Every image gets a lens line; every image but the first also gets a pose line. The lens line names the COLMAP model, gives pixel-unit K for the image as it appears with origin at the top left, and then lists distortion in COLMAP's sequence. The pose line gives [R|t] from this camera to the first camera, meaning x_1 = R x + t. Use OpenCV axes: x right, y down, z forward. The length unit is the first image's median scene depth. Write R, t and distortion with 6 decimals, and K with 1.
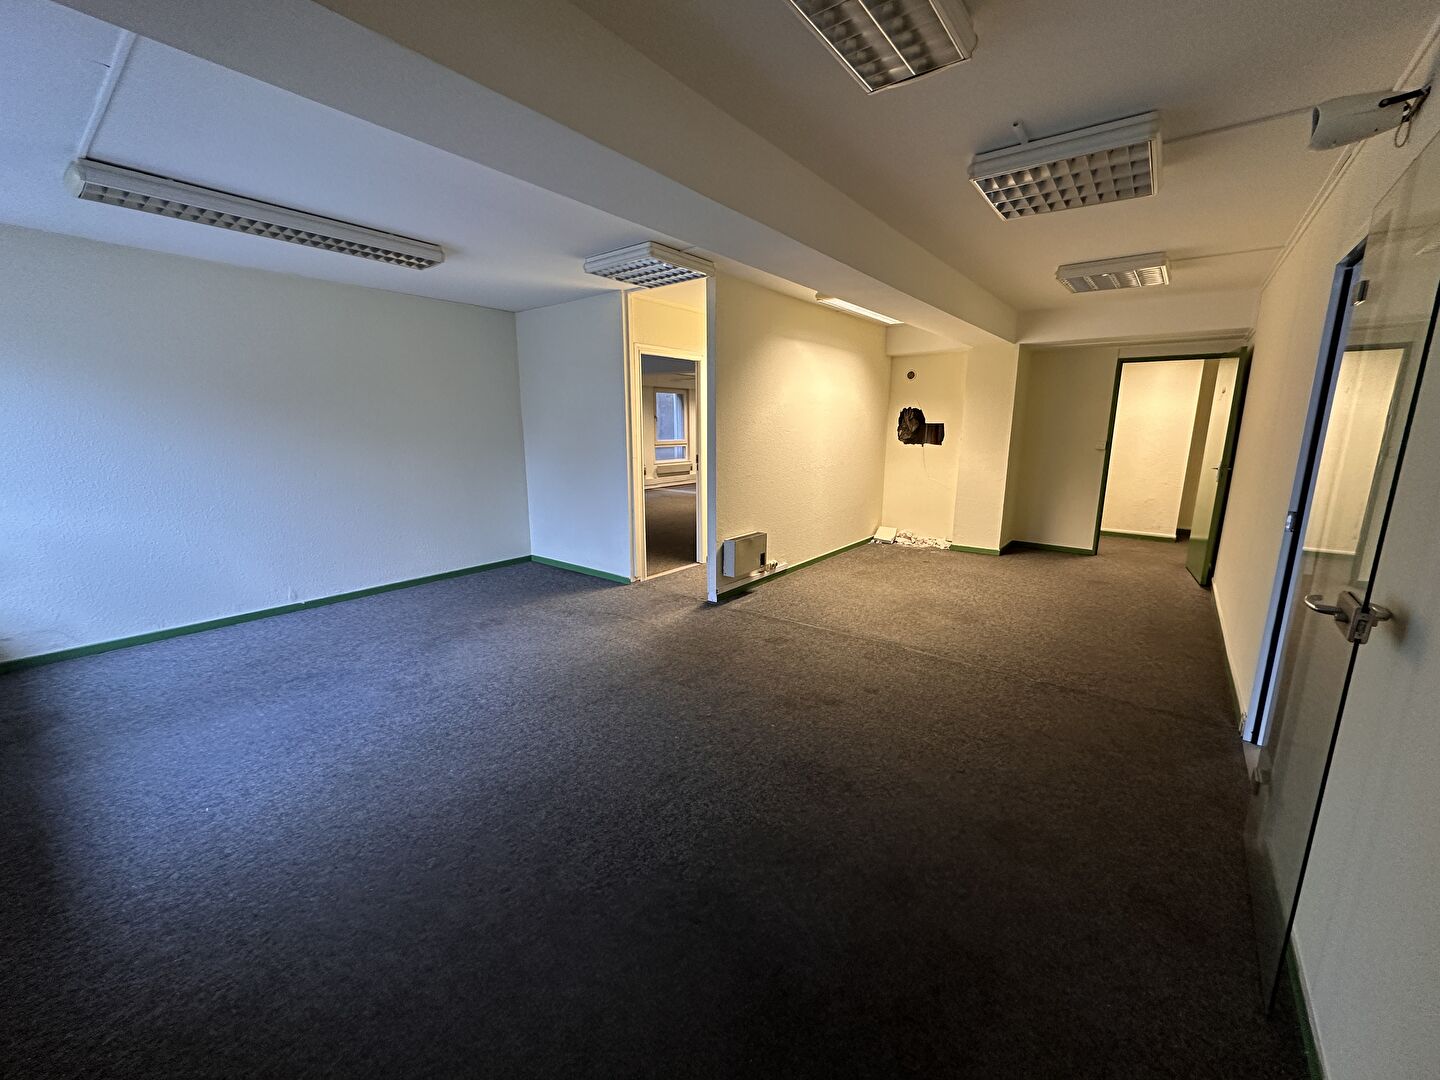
lens RADIAL K [[573.5, 0, 718.4], [0, 573.5, 540.4], [0, 0, 1]] dist [-0.000756, -0.000049]
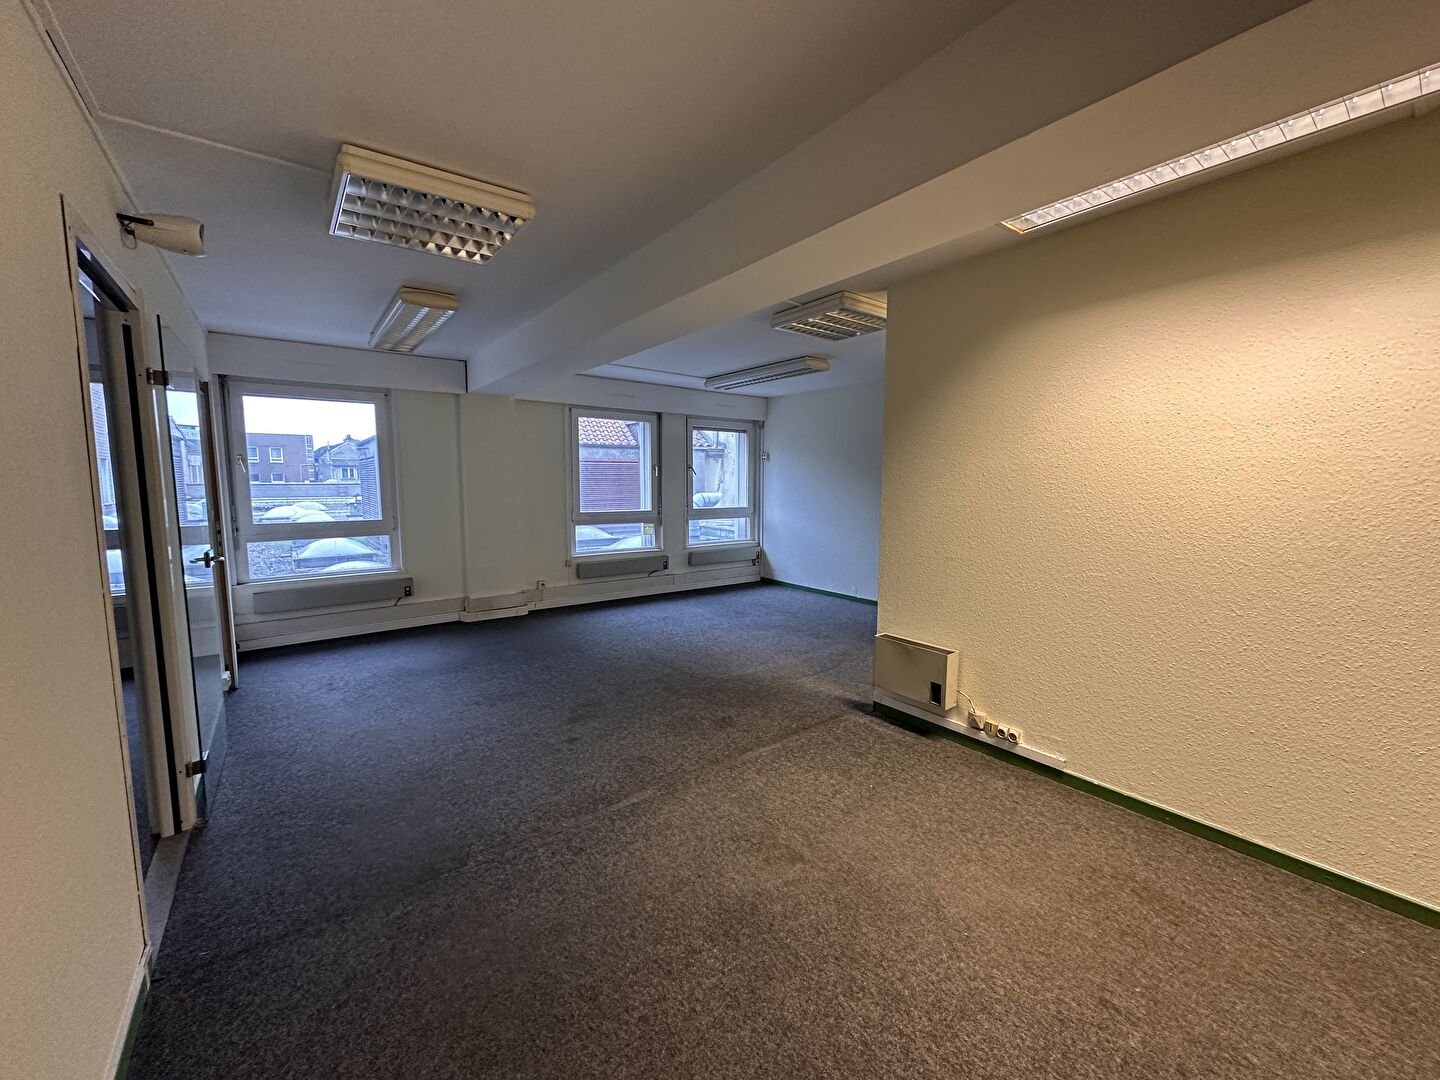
lens RADIAL K [[573.5, 0, 718.3], [0, 573.5, 538.9], [0, 0, 1]] dist [-0.000756, -0.000049]
pose [[-0.257142, 0.098606, -0.961330, 0.812543], [-0.193241, 0.969442, 0.151128, -0.200504], [0.946856, 0.224629, -0.230230, 1.003876]]
